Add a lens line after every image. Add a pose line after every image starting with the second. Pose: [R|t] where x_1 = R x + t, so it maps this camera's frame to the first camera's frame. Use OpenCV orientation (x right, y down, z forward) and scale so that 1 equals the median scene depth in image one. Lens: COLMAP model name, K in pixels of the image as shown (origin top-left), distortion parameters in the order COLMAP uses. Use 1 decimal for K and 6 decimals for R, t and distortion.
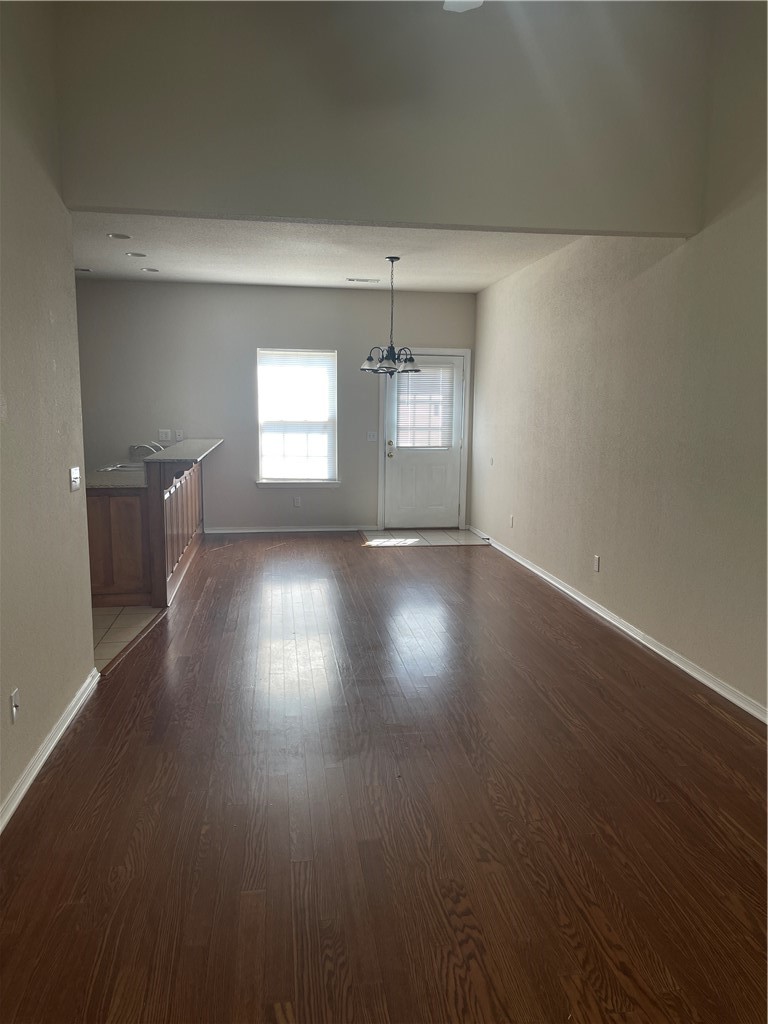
lens RADIAL K [[763.1, 0, 384.2], [0, 763.1, 518.8], [0, 0, 1]] dist [0.086308, -0.111713]
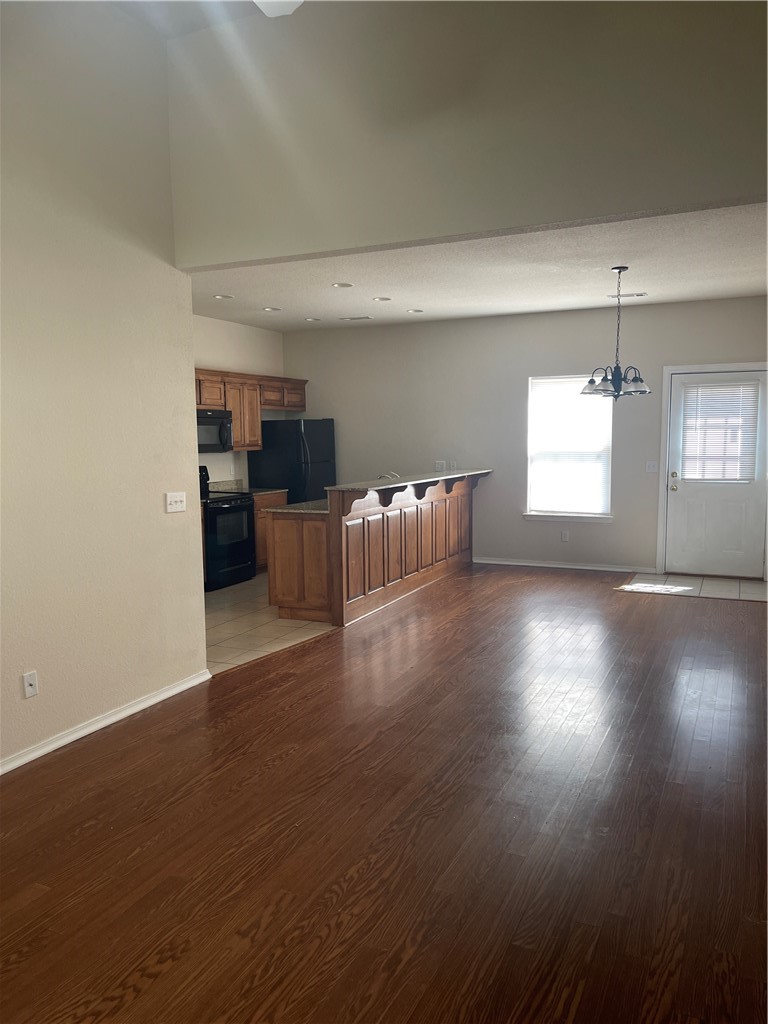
lens RADIAL K [[763.1, 0, 384.2], [0, 763.1, 518.8], [0, 0, 1]] dist [0.086308, -0.111713]
pose [[0.839080, 0.041237, -0.542443, 0.210977], [-0.063411, 0.997740, -0.022239, -0.008646], [0.540300, 0.053058, 0.839798, 0.087748]]
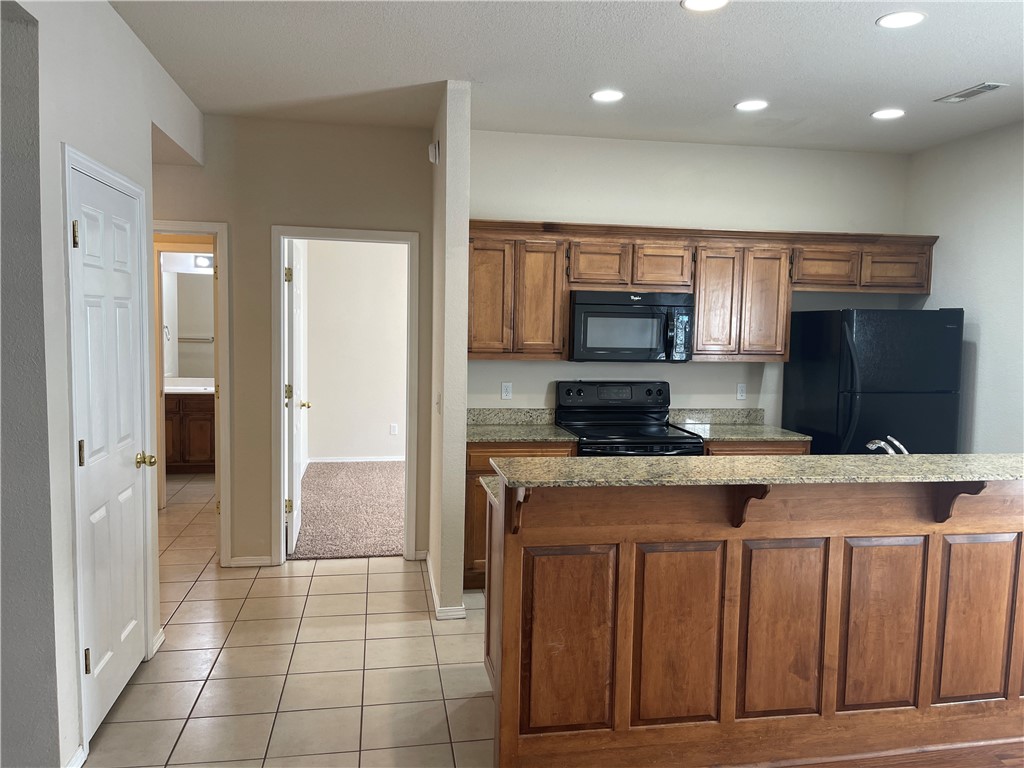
lens RADIAL K [[763.1, 0, 518.7], [0, 763.1, 386.5], [0, 0, 1]] dist [0.086308, -0.111713]
pose [[0.045317, 0.080619, -0.995714, 0.099751], [-0.174321, 0.982084, 0.071582, -0.097791], [0.983646, 0.170330, 0.058559, 0.600837]]
